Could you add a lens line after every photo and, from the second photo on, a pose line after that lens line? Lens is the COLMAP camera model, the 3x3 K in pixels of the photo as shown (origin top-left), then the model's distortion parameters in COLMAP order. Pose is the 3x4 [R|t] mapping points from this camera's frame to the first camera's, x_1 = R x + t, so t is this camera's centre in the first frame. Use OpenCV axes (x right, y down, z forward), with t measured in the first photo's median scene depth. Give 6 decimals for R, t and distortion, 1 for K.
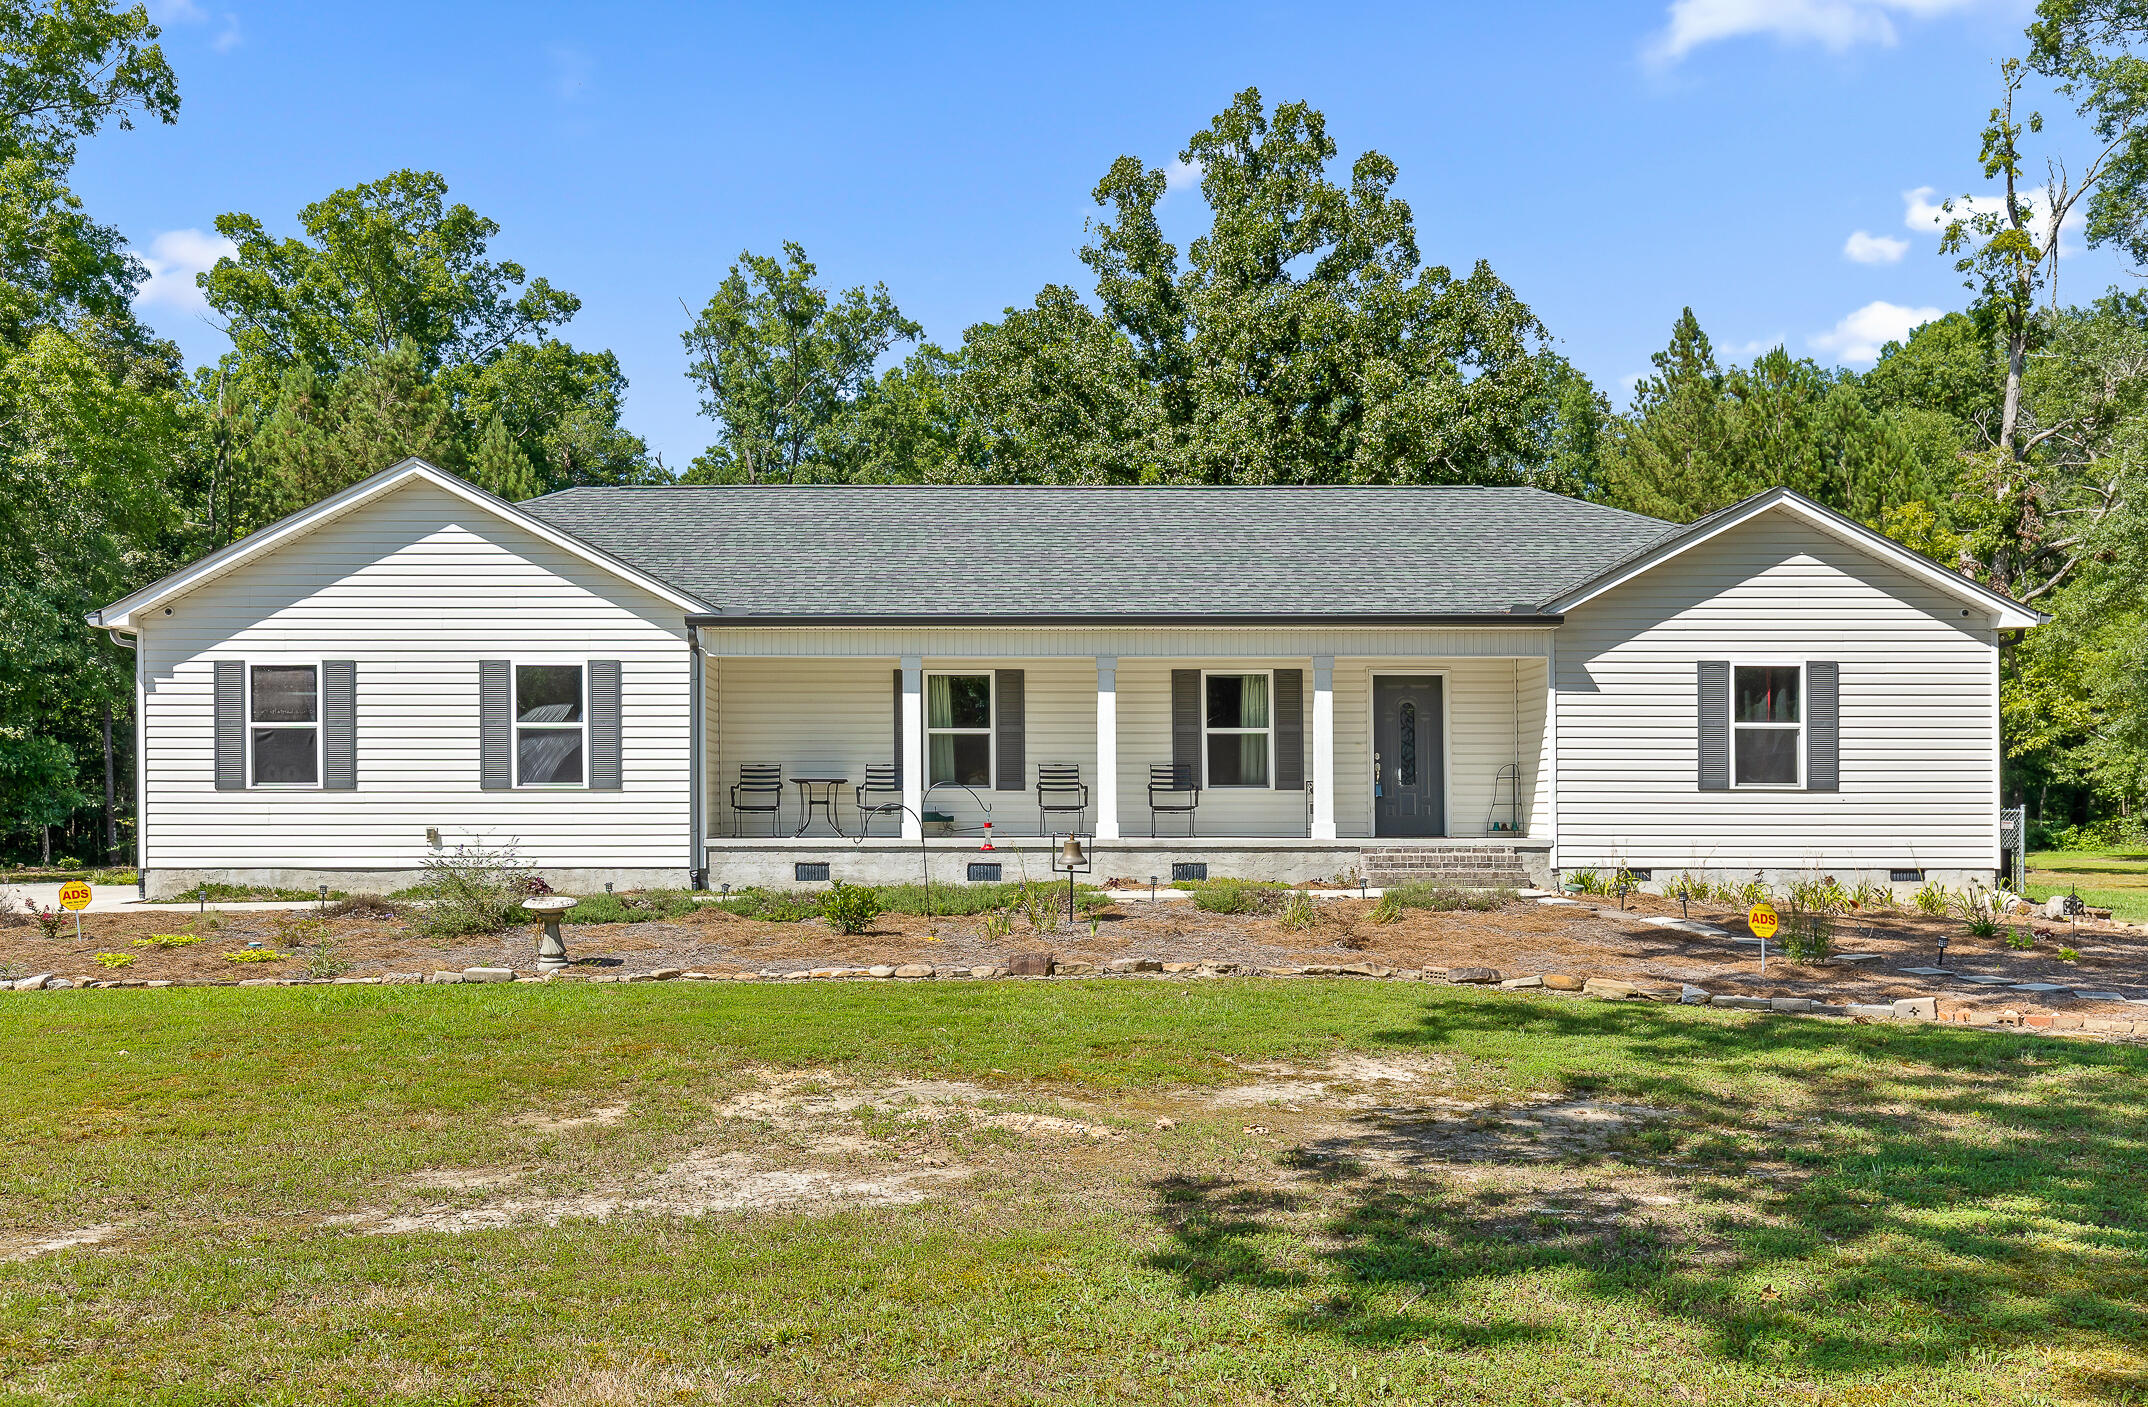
lens RADIAL K [[1862.3, 0, 997.8], [0, 1862.3, 790.6], [0, 0, 1]] dist [0.001178, 0.012615]
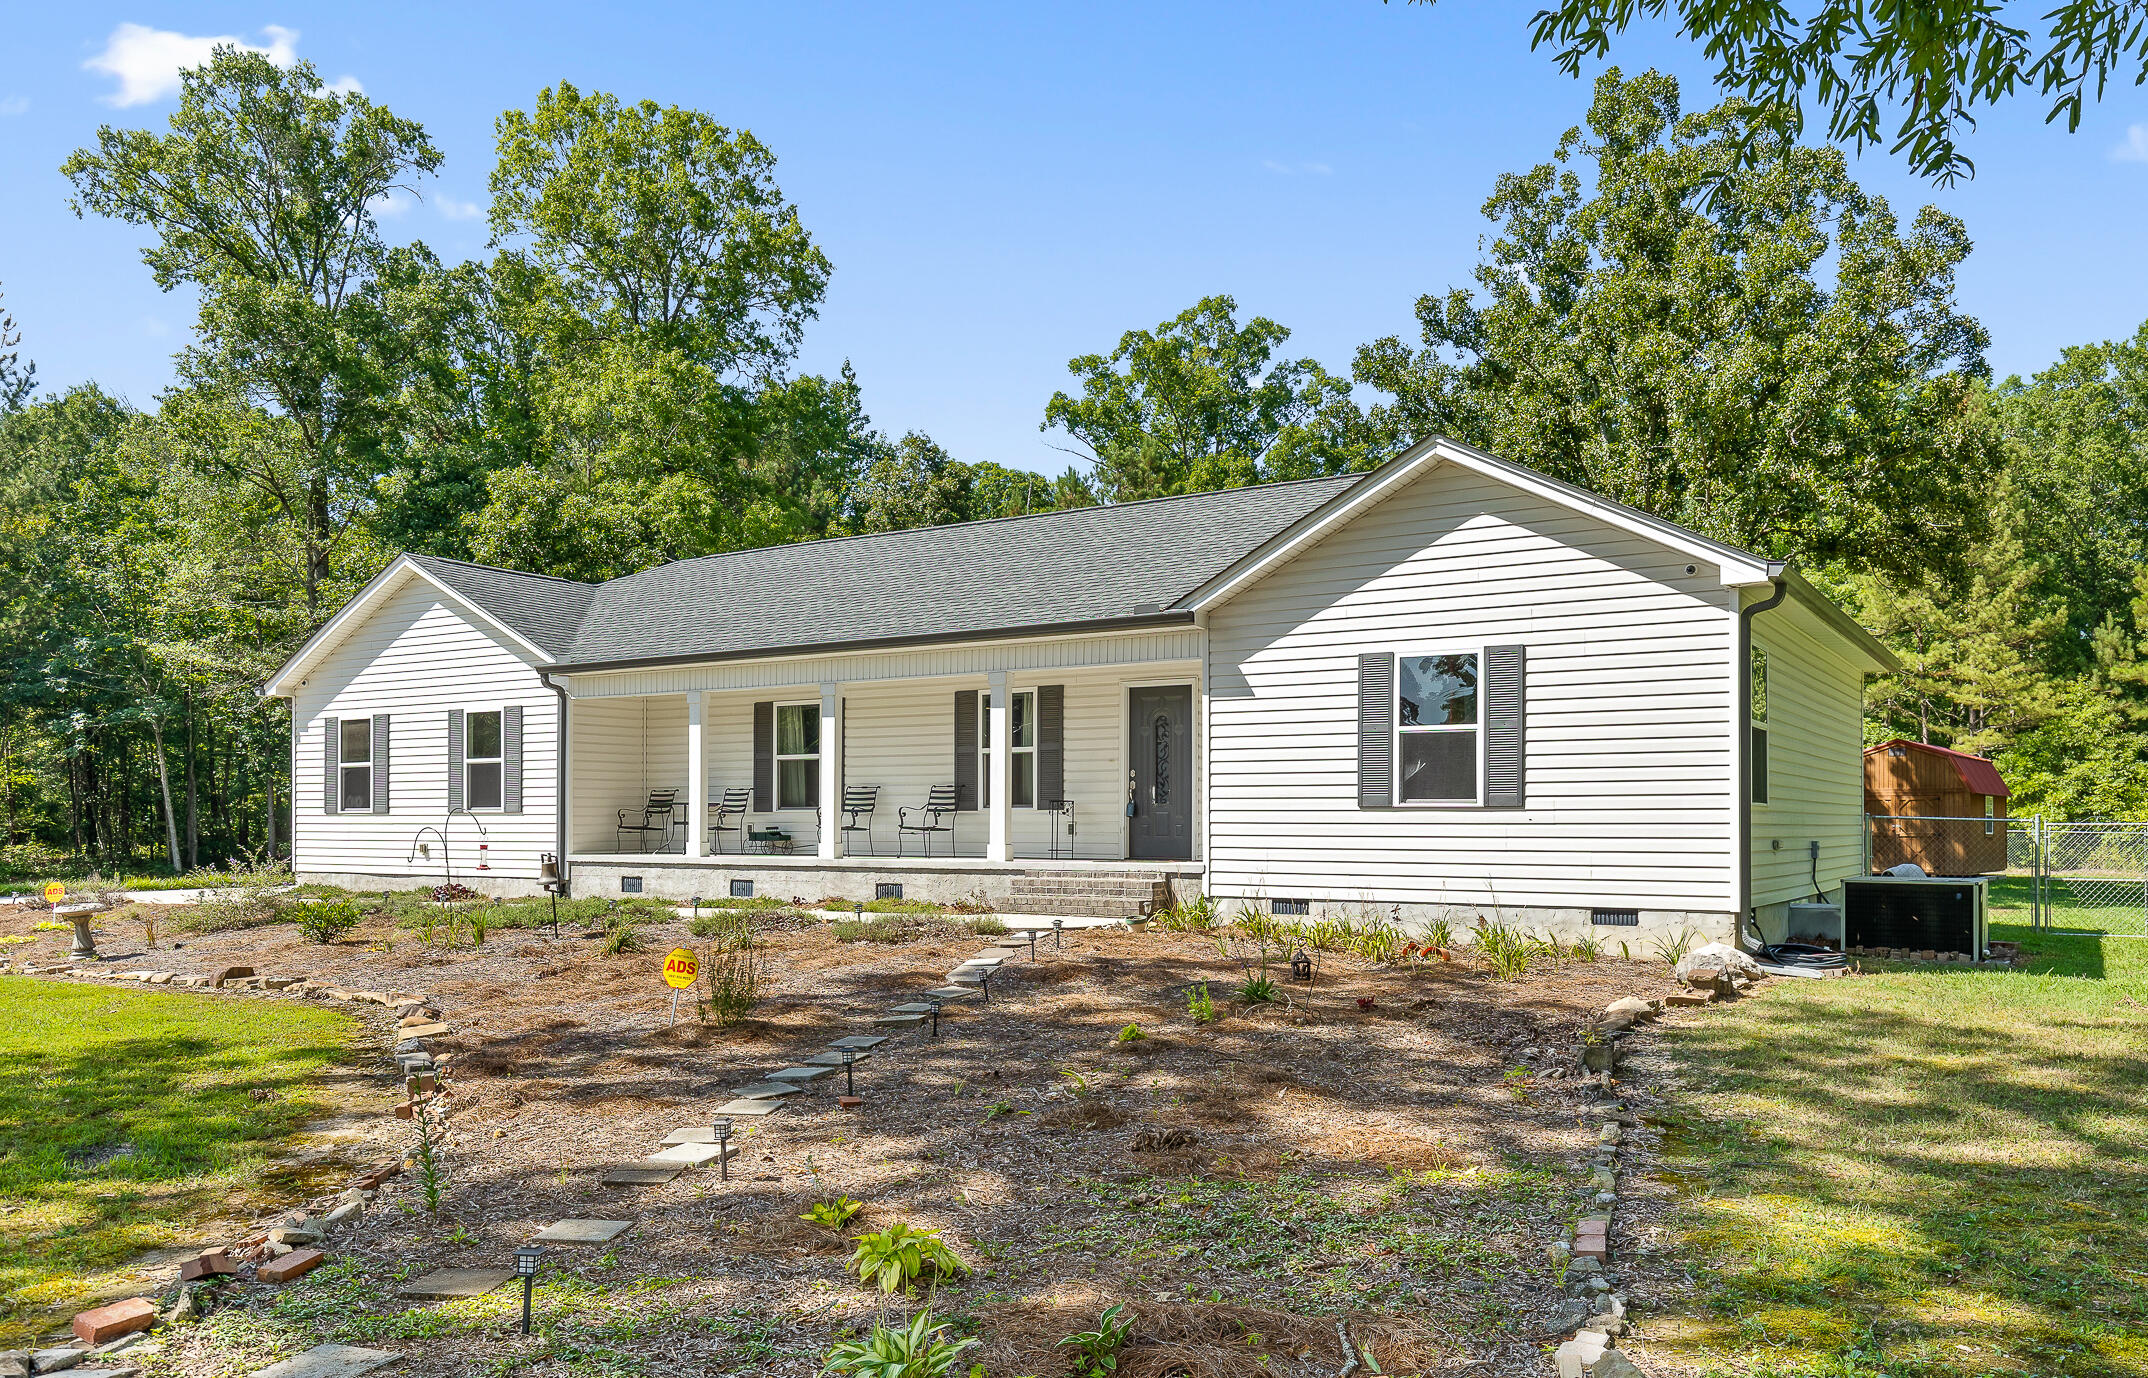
lens RADIAL K [[1580.9, 0, 1119.2], [0, 1580.9, 795.4], [0, 0, 1]] dist [0.000534, 0.008569]
pose [[0.843987, -0.009780, -0.536274, 0.666873], [0.007764, 0.999952, -0.006016, -0.002682], [0.536307, 0.000914, 0.844023, 0.342334]]
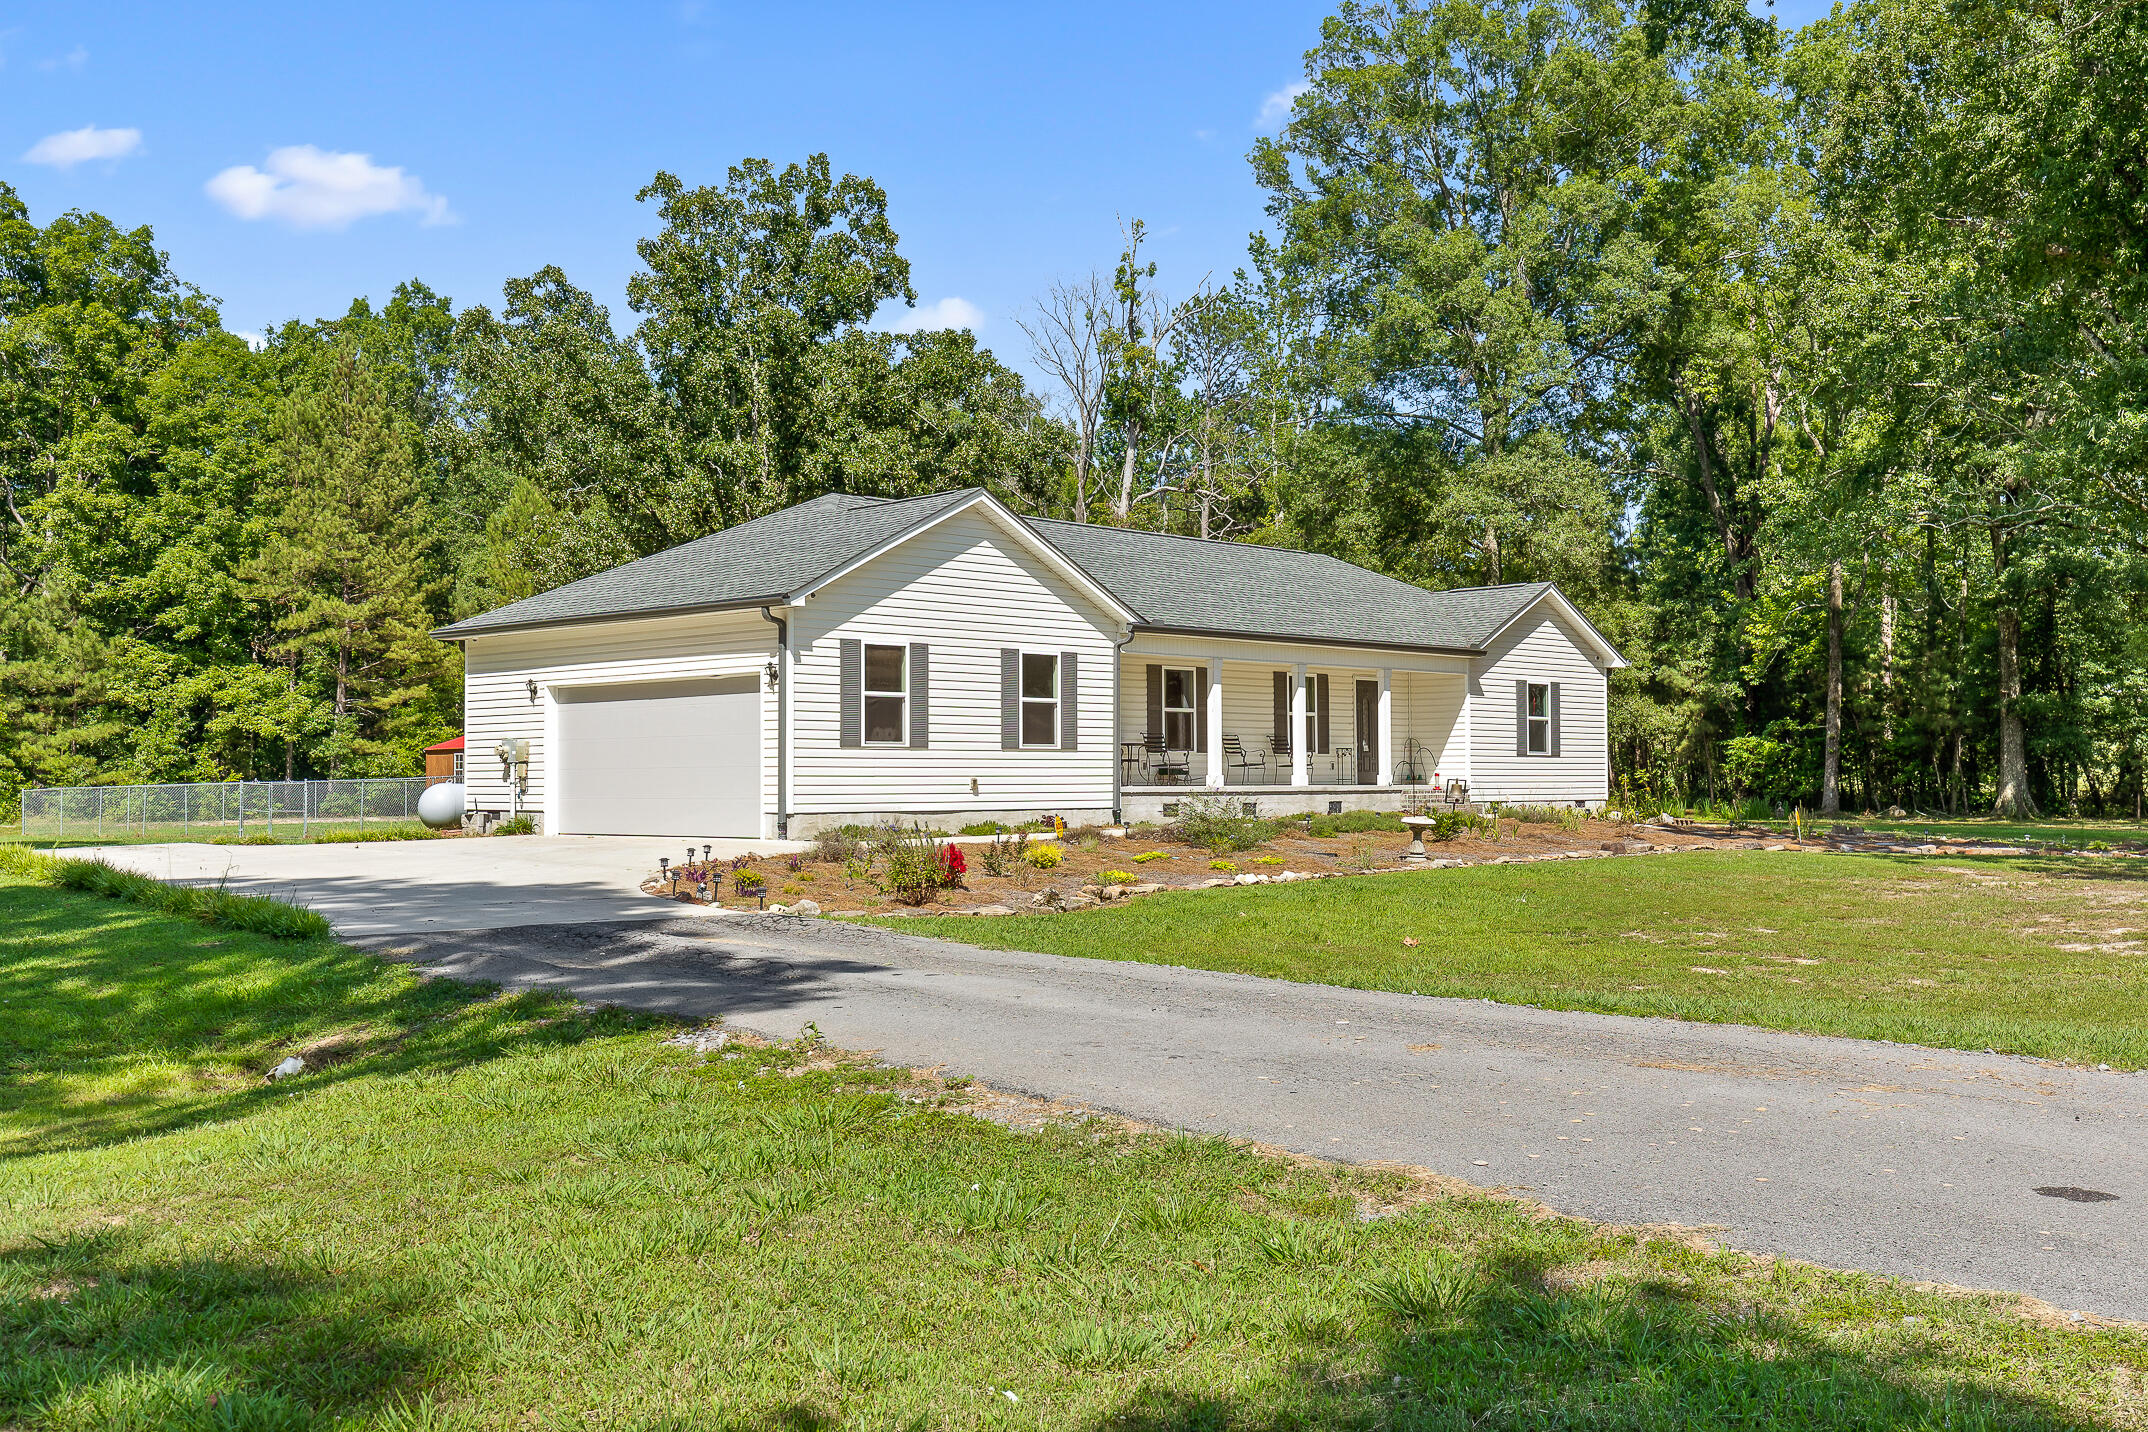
lens RADIAL K [[1984.0, 0, 1057.5], [0, 1984.0, 706.5], [0, 0, 1]] dist [0.016458, 0.000000]
pose [[0.712432, 0.024040, 0.701330, -1.196838], [-0.011937, 0.999684, -0.022140, 0.000150], [-0.701640, 0.007401, 0.712493, 0.001925]]
